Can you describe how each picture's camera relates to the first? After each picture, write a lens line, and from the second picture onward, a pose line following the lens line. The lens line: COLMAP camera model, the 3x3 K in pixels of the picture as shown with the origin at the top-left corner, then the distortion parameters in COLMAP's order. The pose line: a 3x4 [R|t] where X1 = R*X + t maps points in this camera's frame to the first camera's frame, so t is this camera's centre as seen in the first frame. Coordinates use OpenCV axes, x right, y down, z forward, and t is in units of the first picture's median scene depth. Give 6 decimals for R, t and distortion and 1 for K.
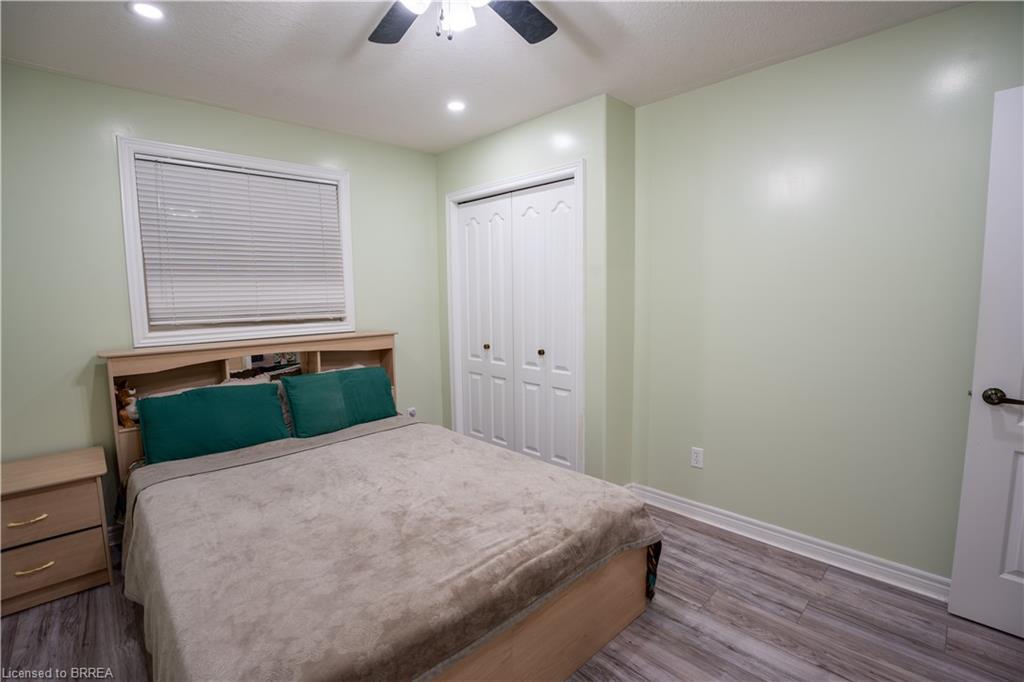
lens RADIAL K [[467.7, 0, 512.0], [0, 467.7, 341.0], [0, 0, 1]] dist [-0.070366, 0.016387]
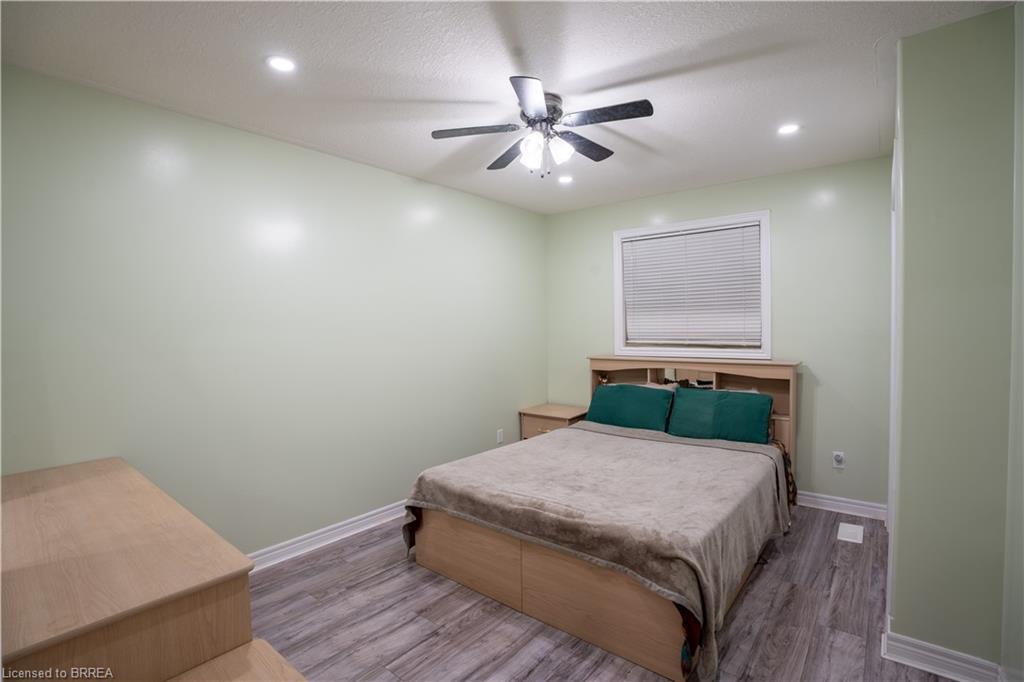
lens RADIAL K [[469.1, 0, 512.0], [0, 469.1, 341.0], [0, 0, 1]] dist [-0.000554, -0.000015]
pose [[0.156259, 0.044374, -0.986719, 0.787199], [-0.086880, 0.995736, 0.031021, -0.057048], [0.983888, 0.080878, 0.159448, 0.326249]]
